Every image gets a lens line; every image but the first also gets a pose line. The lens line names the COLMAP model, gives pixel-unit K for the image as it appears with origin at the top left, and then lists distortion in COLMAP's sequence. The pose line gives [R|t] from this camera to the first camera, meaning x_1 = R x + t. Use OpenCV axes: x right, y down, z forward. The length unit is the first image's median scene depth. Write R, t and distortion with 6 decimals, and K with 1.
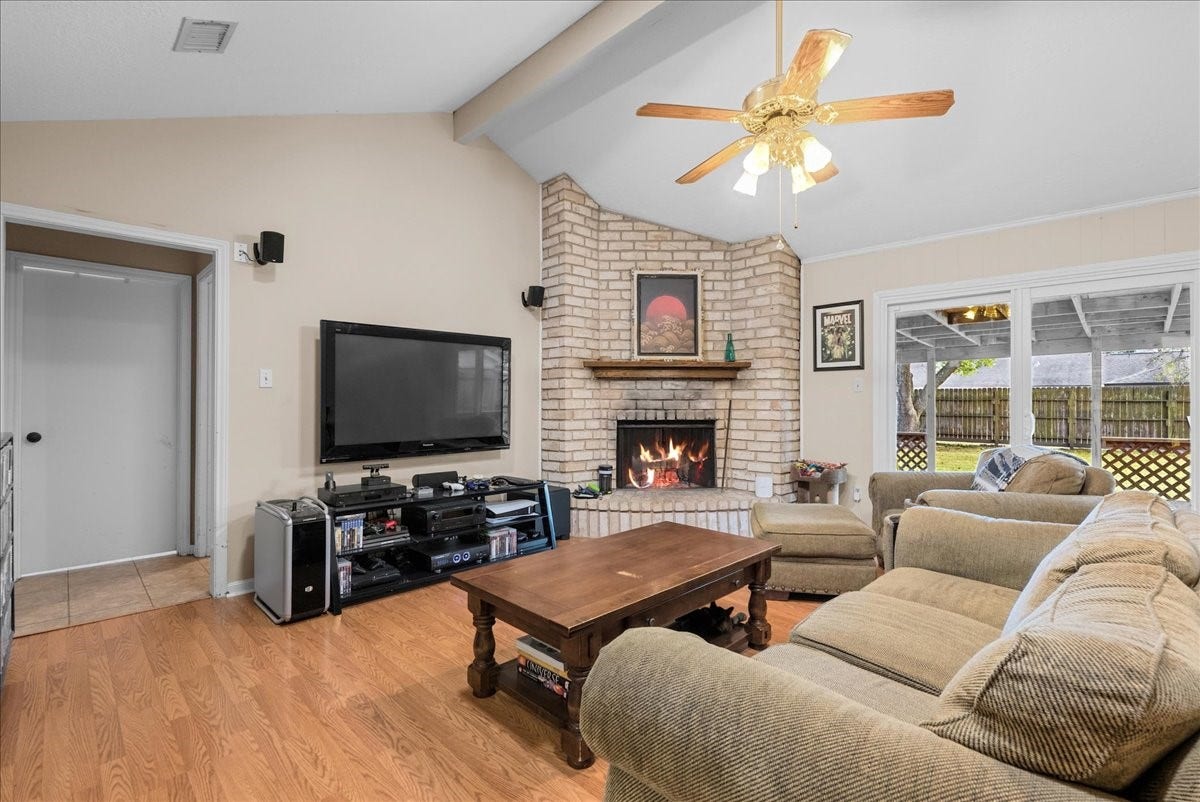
lens RADIAL K [[536.1, 0, 600.8], [0, 536.1, 397.6], [0, 0, 1]] dist [-0.001017, 0.000192]
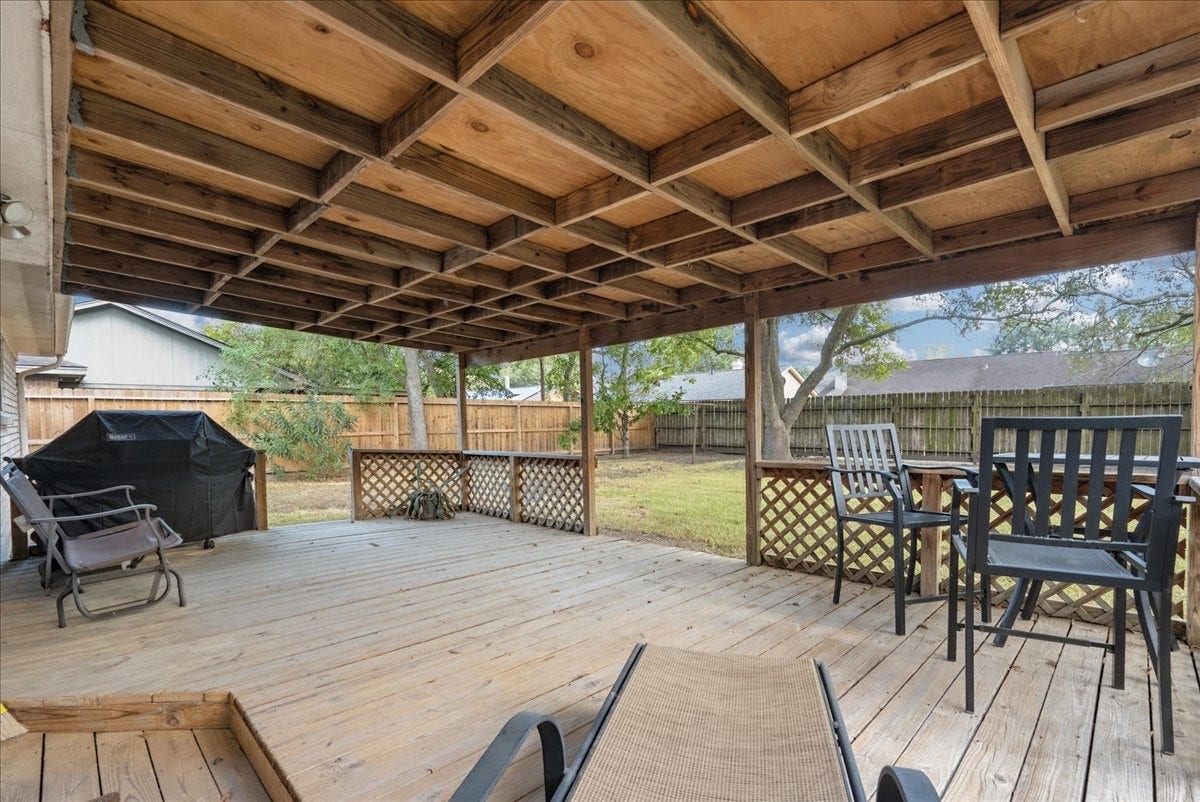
lens RADIAL K [[543.5, 0, 601.5], [0, 543.5, 430.7], [0, 0, 1]] dist [-0.000424, -0.000014]
pose [[0.999830, -0.018149, -0.003287, 1.097884], [0.018239, 0.999390, 0.029769, 0.026111], [0.002744, -0.029824, 0.999551, 0.555387]]
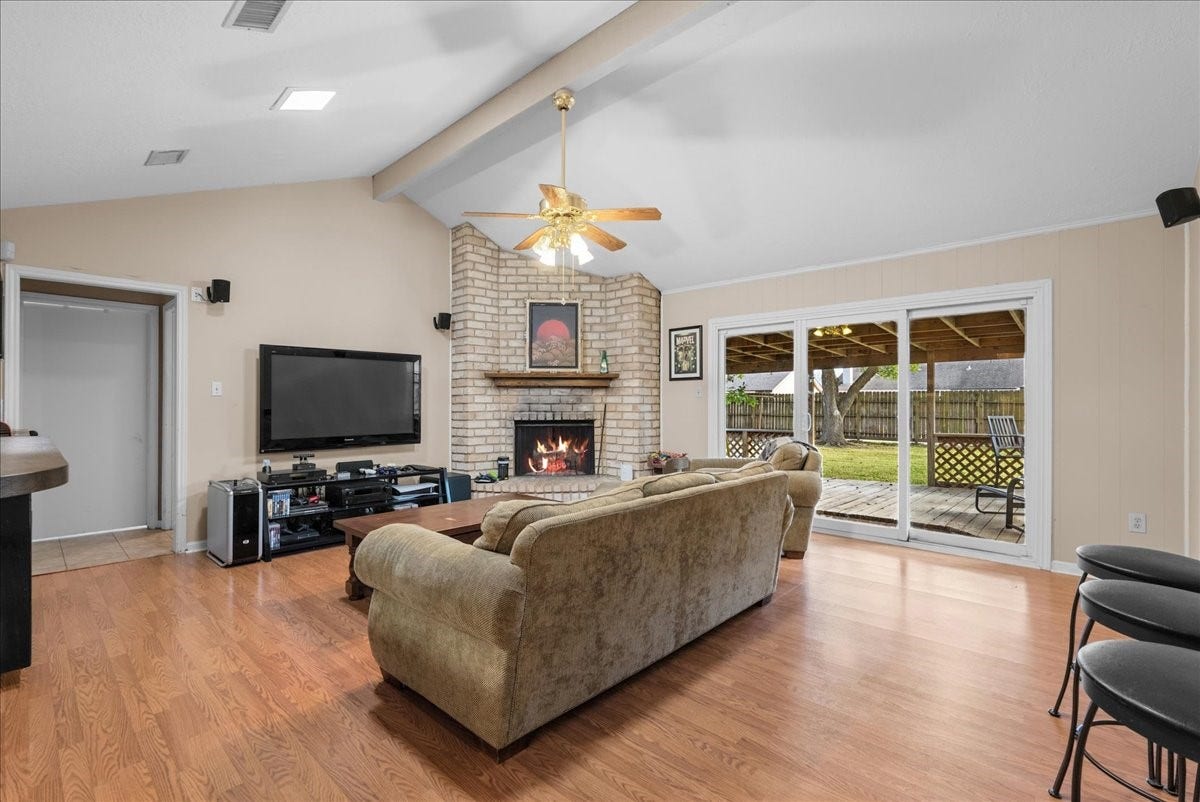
lens RADIAL K [[530.9, 0, 598.4], [0, 530.9, 400.0], [0, 0, 1]] dist [-0.000343, 0.000041]
pose [[0.999306, -0.001891, 0.037194, 0.190604], [0.001881, 0.999998, 0.000322, -0.005077], [-0.037194, -0.000252, 0.999308, -0.244896]]
